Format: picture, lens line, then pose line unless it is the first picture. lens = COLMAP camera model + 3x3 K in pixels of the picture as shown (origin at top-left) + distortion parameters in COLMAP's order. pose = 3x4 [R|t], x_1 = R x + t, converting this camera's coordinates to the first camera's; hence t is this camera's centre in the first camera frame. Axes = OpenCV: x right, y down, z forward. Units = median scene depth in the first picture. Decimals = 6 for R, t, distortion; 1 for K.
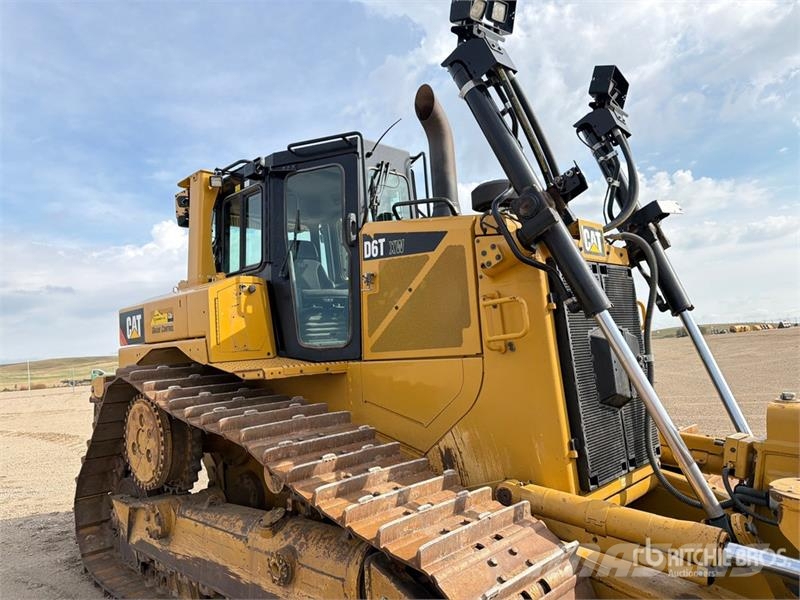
lens RADIAL K [[570.1, 0, 391.0], [0, 570.1, 304.3], [0, 0, 1]] dist [0.065580, -0.083972]
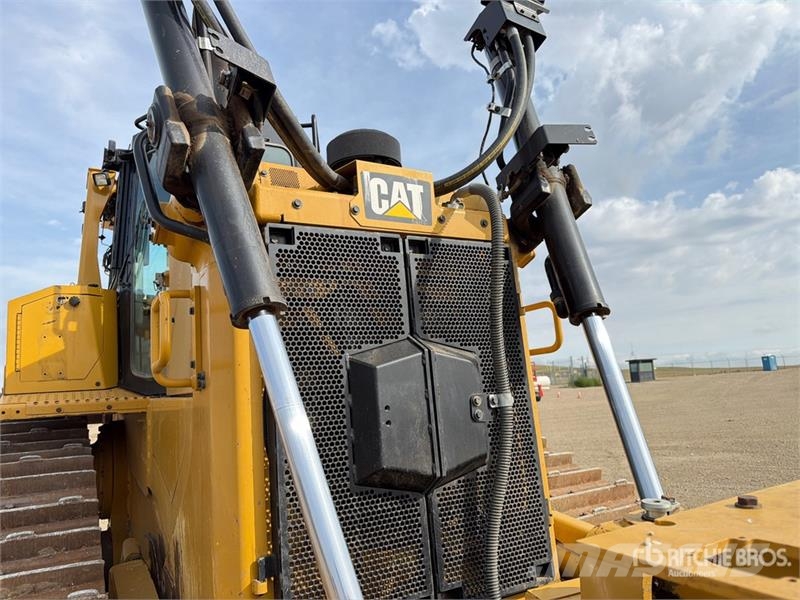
lens RADIAL K [[570.1, 0, 391.0], [0, 570.1, 304.3], [0, 0, 1]] dist [0.065580, -0.083972]
pose [[0.965969, -0.023633, -0.257577, 0.438873], [0.013493, 0.999065, -0.041065, 0.019667], [0.258306, 0.036192, 0.965385, 0.389227]]
